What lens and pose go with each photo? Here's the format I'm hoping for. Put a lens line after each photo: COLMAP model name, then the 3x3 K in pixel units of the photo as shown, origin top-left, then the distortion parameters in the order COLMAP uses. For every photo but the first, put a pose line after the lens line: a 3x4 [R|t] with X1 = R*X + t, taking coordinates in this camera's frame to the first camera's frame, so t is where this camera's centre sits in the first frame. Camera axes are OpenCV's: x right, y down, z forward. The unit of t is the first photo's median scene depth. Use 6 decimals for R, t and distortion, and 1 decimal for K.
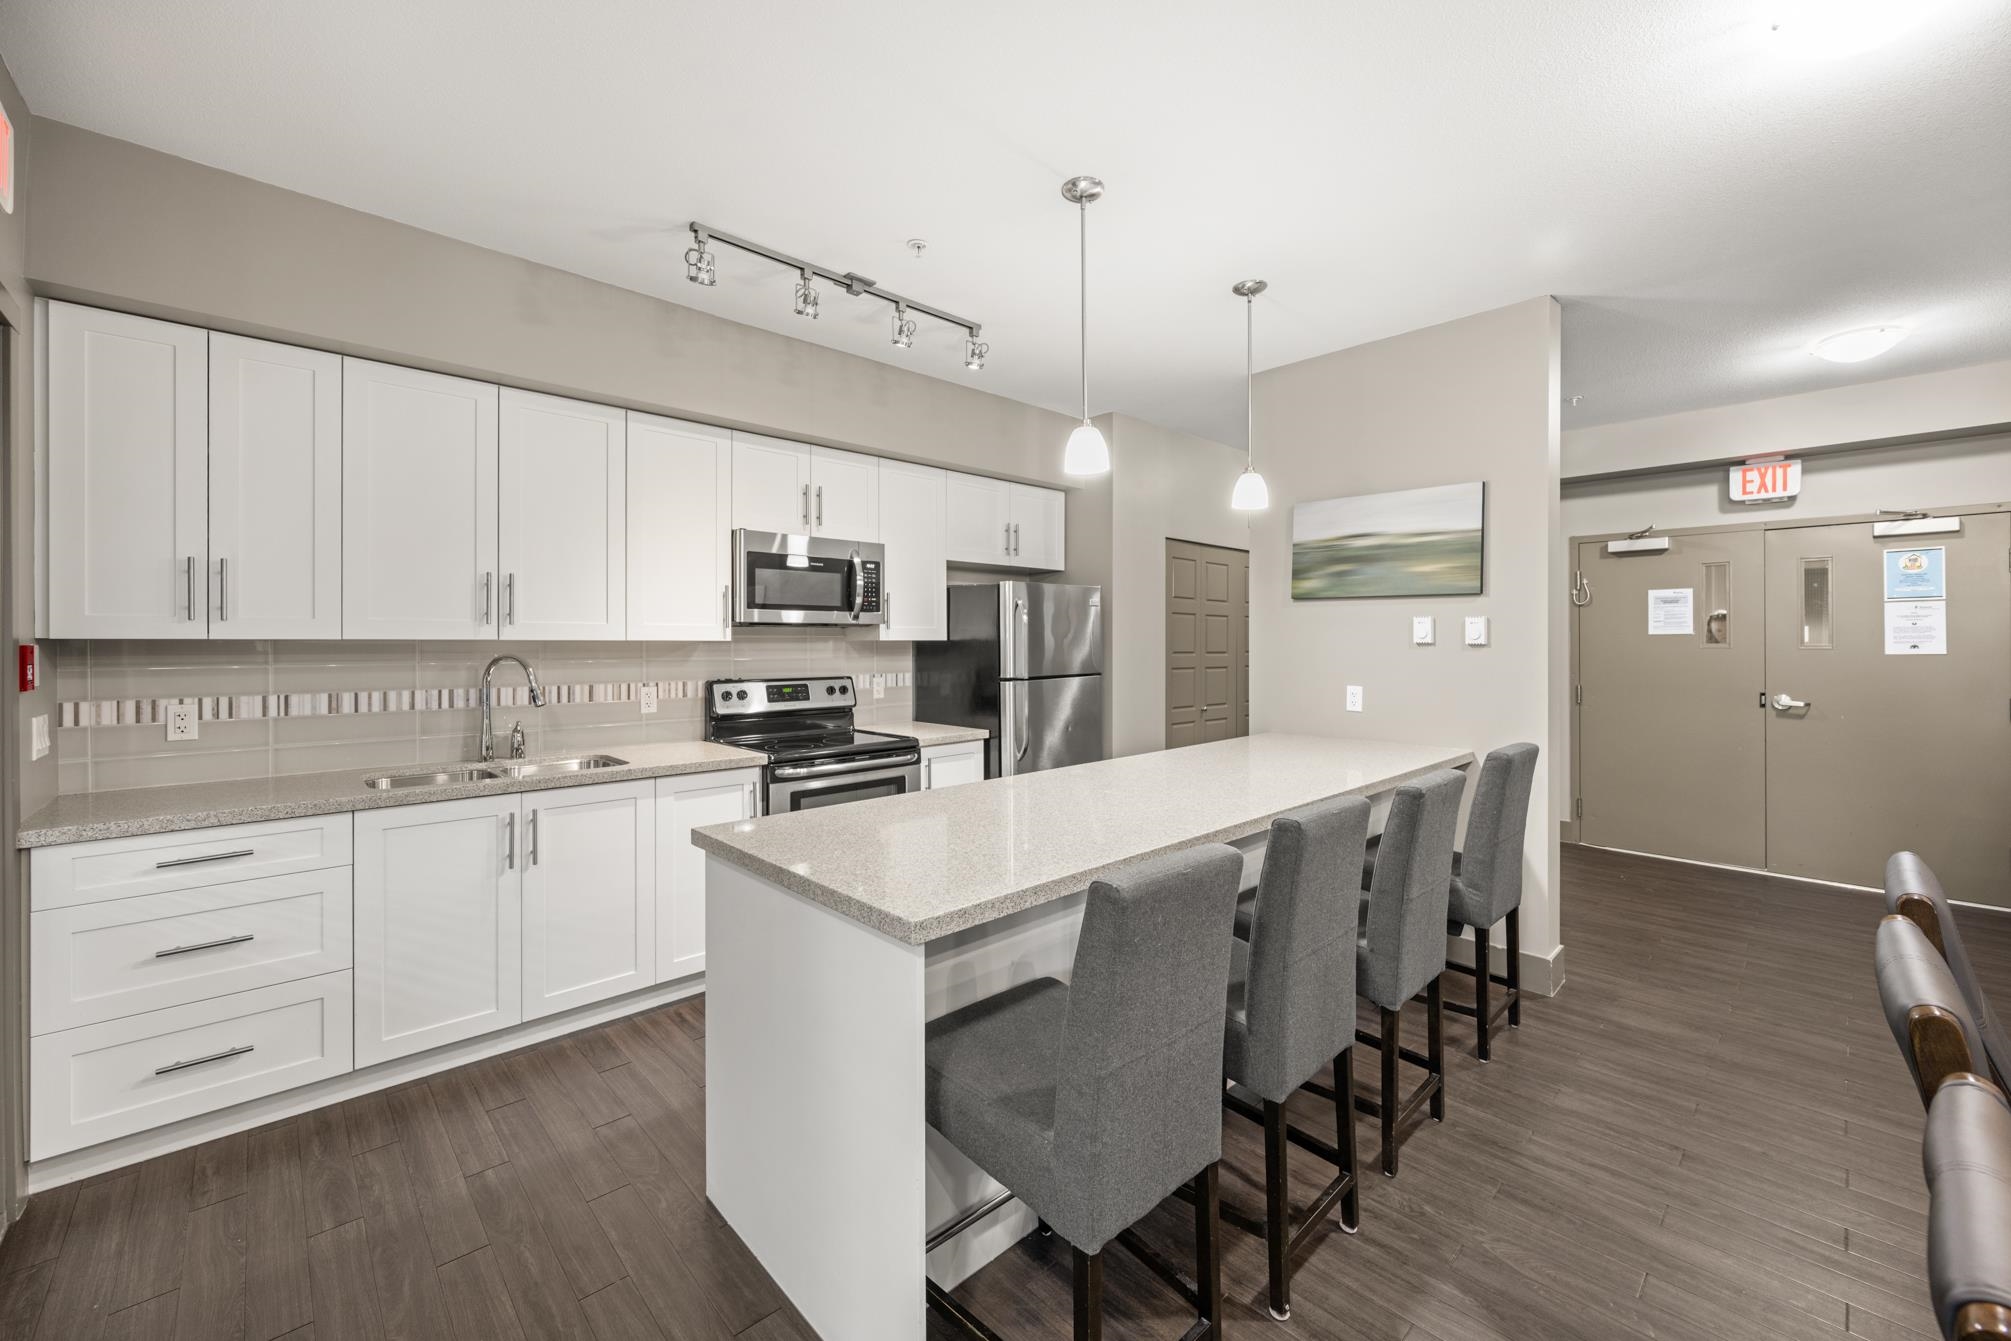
lens RADIAL K [[795.8, 0, 1006.7], [0, 795.8, 642.2], [0, 0, 1]] dist [-0.001254, 0.000148]
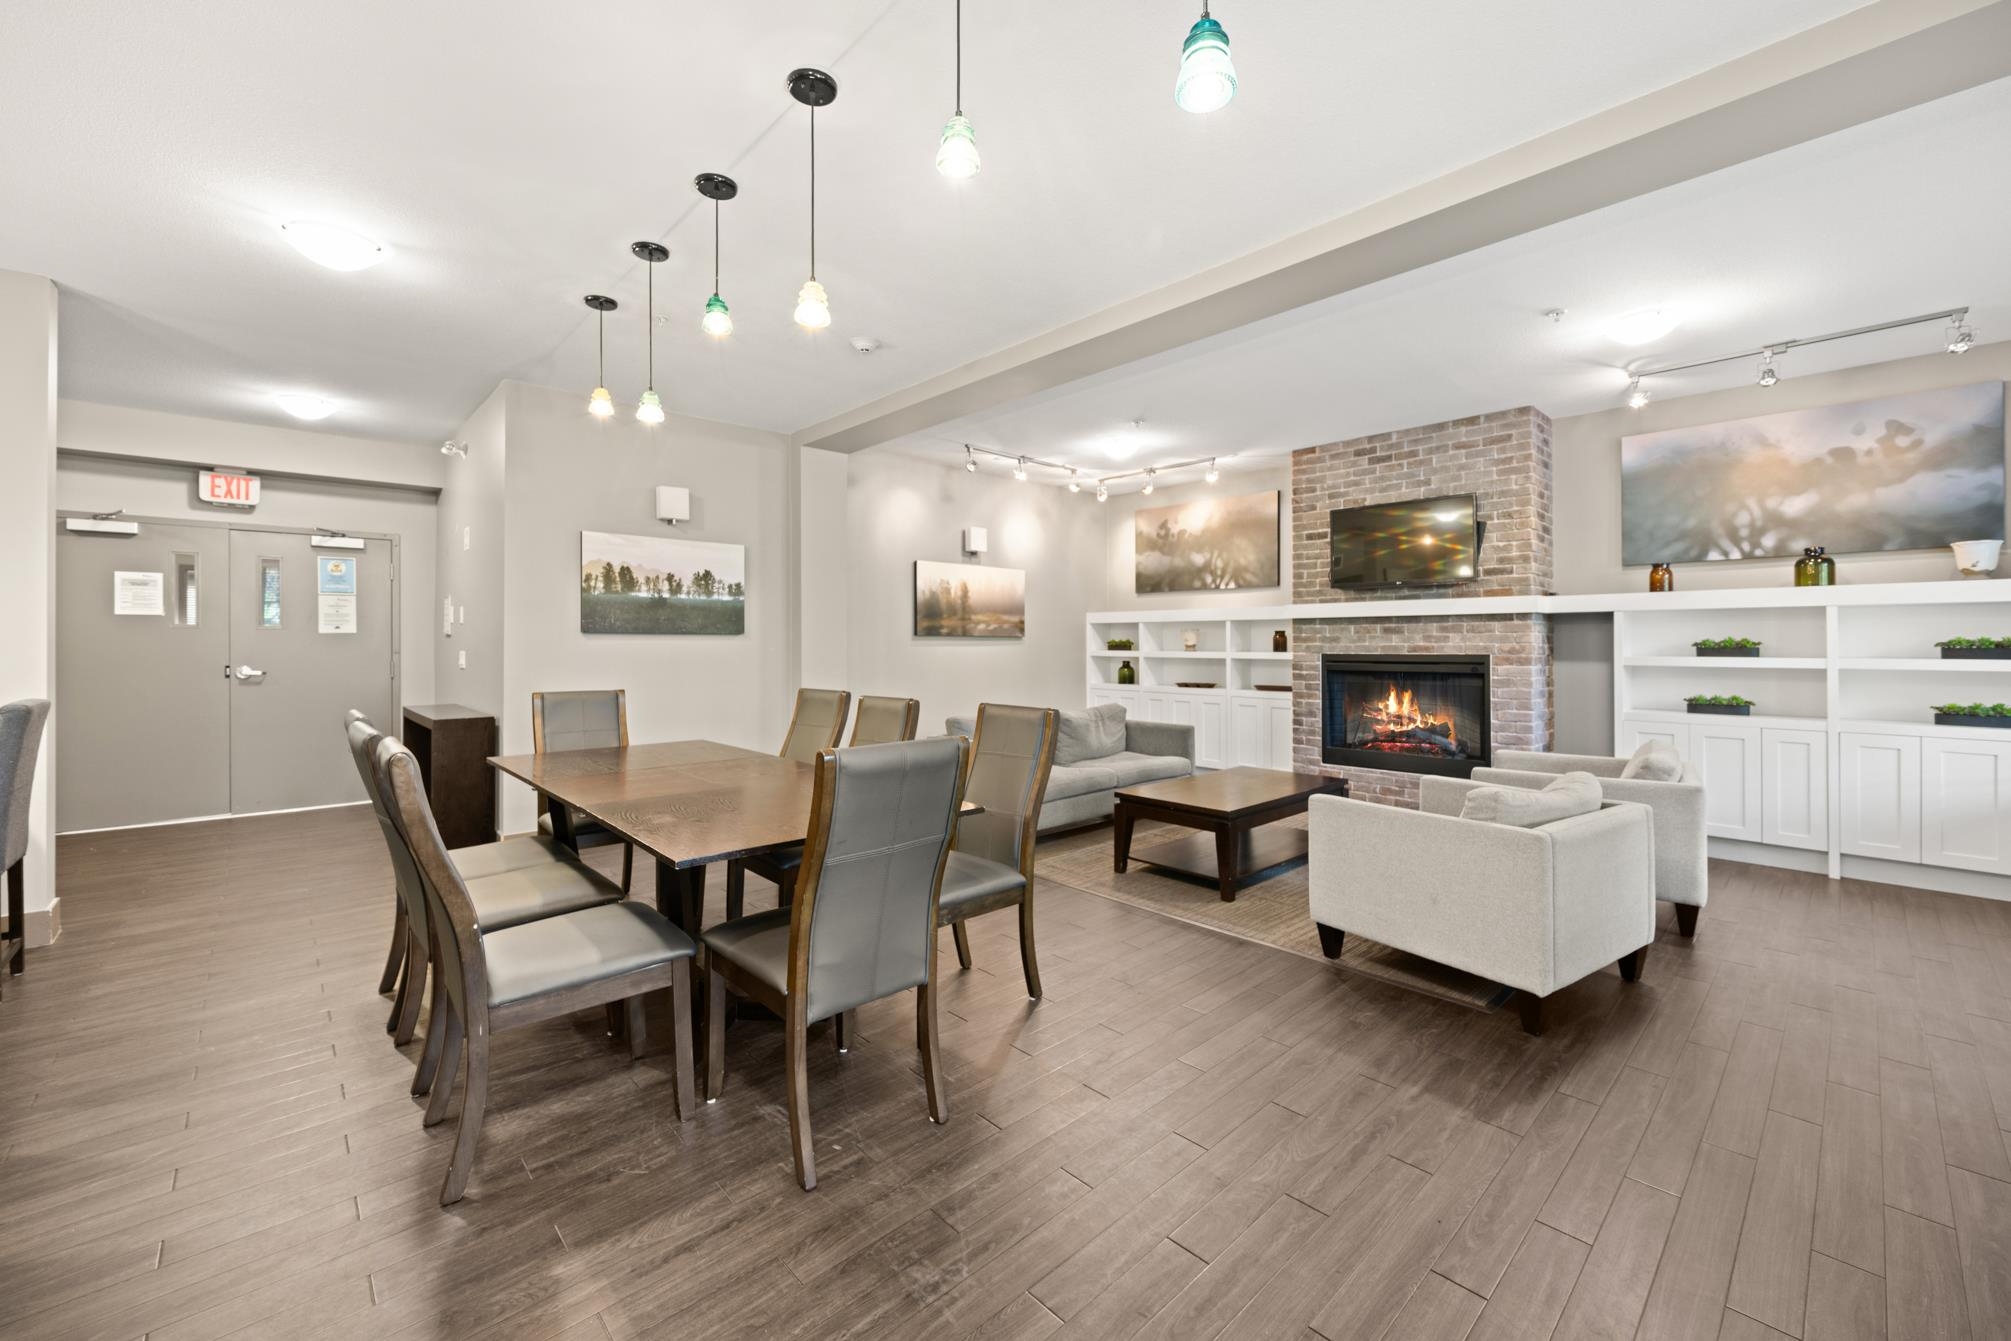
lens RADIAL K [[795.8, 0, 1007.8], [0, 795.8, 642.7], [0, 0, 1]] dist [-0.001254, 0.000148]
pose [[0.007635, 0.000060, 0.999971, -0.242318], [0.002308, 0.999997, -0.000077, 0.033493], [-0.999968, 0.002309, 0.007635, -0.186784]]
